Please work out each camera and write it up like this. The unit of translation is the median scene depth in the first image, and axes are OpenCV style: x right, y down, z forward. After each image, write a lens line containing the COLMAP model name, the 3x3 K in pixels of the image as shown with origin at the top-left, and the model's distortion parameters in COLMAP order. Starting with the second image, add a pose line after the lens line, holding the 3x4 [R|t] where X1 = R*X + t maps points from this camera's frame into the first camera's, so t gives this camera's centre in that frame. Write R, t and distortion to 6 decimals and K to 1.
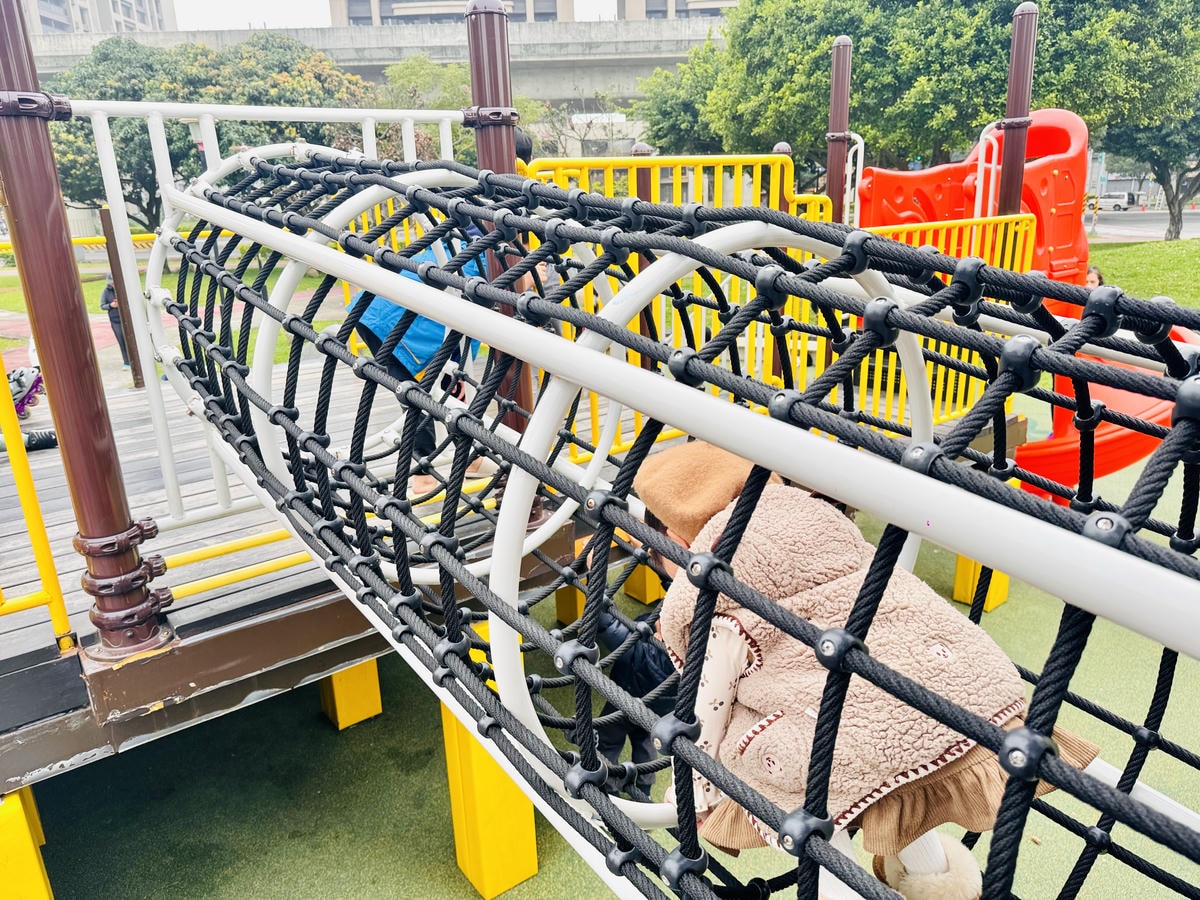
lens RADIAL K [[848.0, 0, 595.6], [0, 848.0, 463.7], [0, 0, 1]] dist [0.000448, -0.003803]
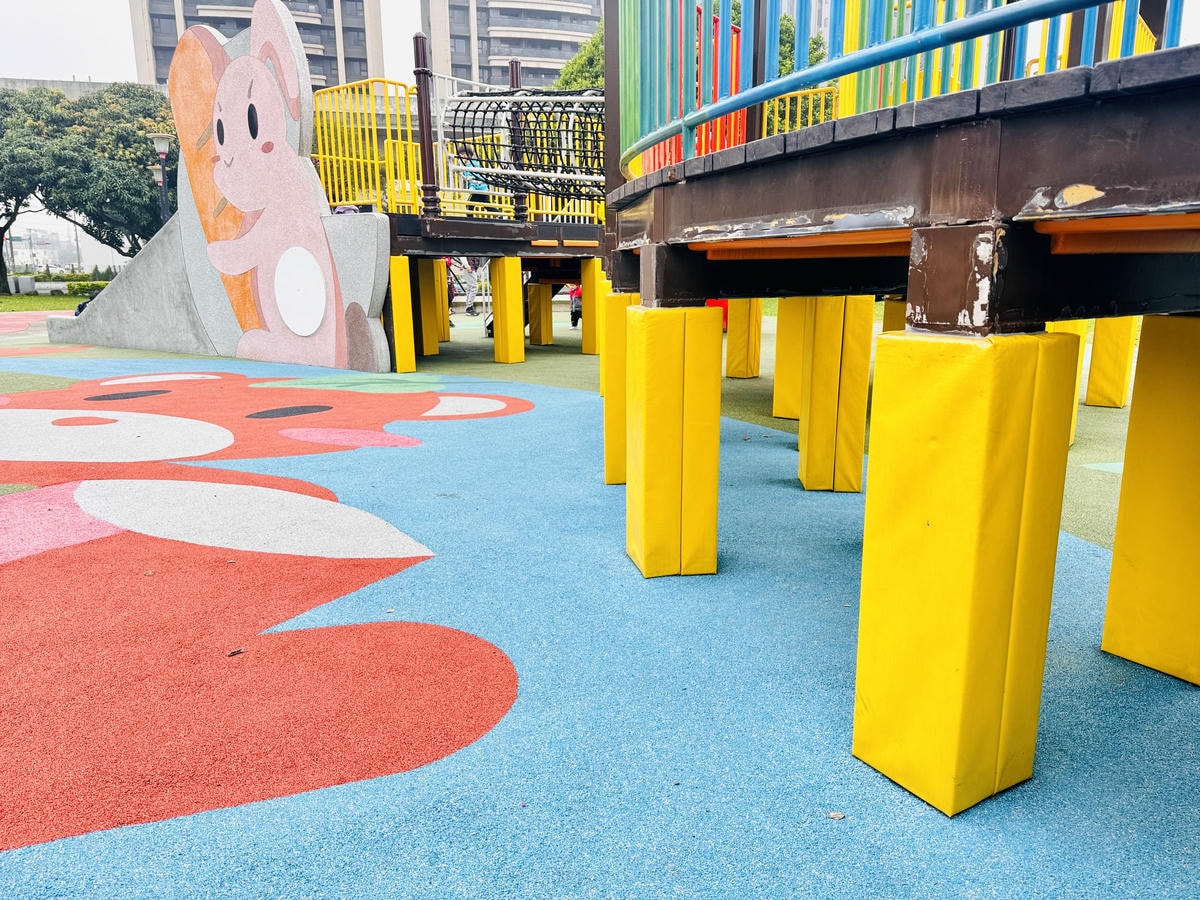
lens RADIAL K [[848.0, 0, 595.6], [0, 848.0, 463.7], [0, 0, 1]] dist [0.000448, -0.003803]
pose [[0.974649, -0.023297, 0.222525, -0.065370], [0.042367, 0.995788, -0.081312, 0.149947], [-0.219693, 0.088678, 0.971530, -0.245663]]
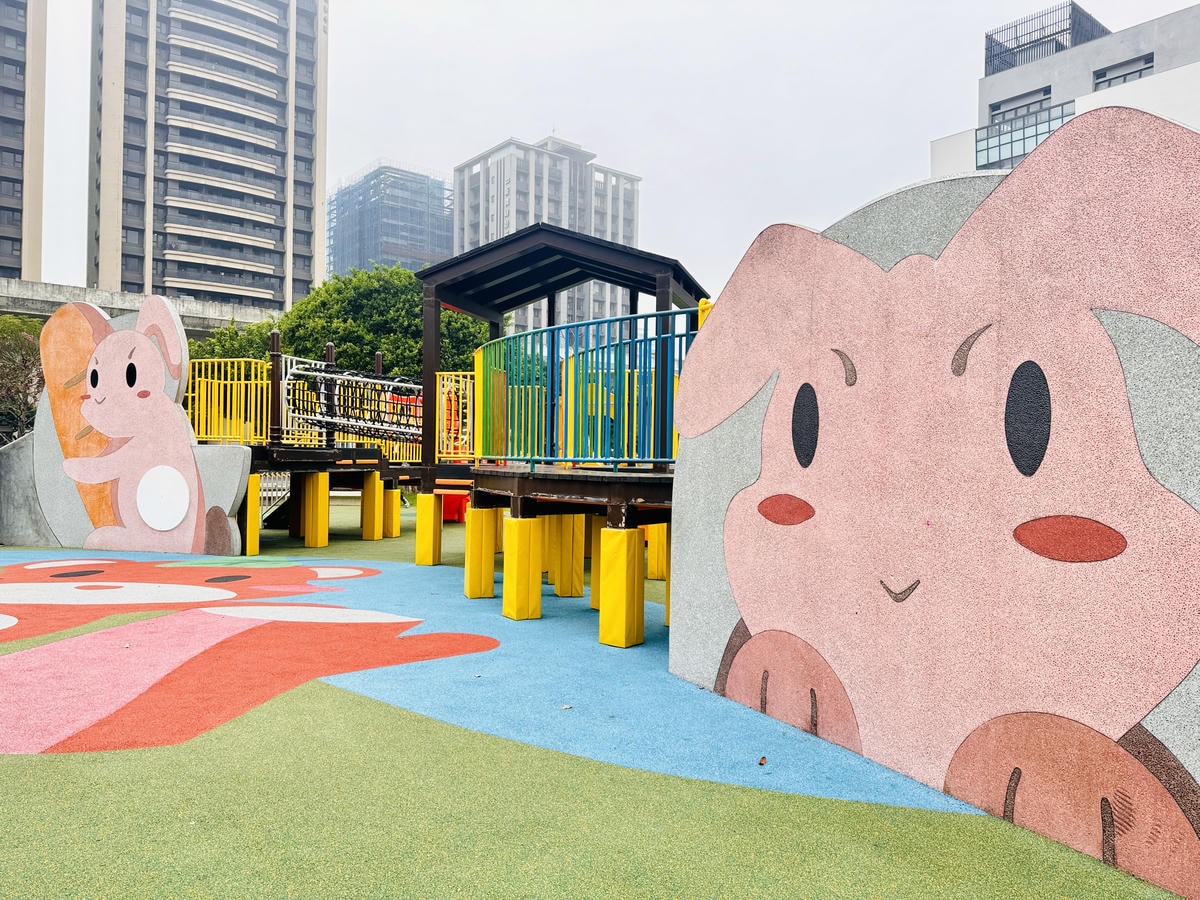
lens RADIAL K [[835.7, 0, 603.6], [0, 835.7, 455.2], [0, 0, 1]] dist [0.056353, -0.062476]
pose [[0.818403, 0.048620, 0.572584, -0.177821], [0.134177, 0.952703, -0.272678, 0.184601], [-0.558761, 0.299988, 0.773171, -0.395046]]
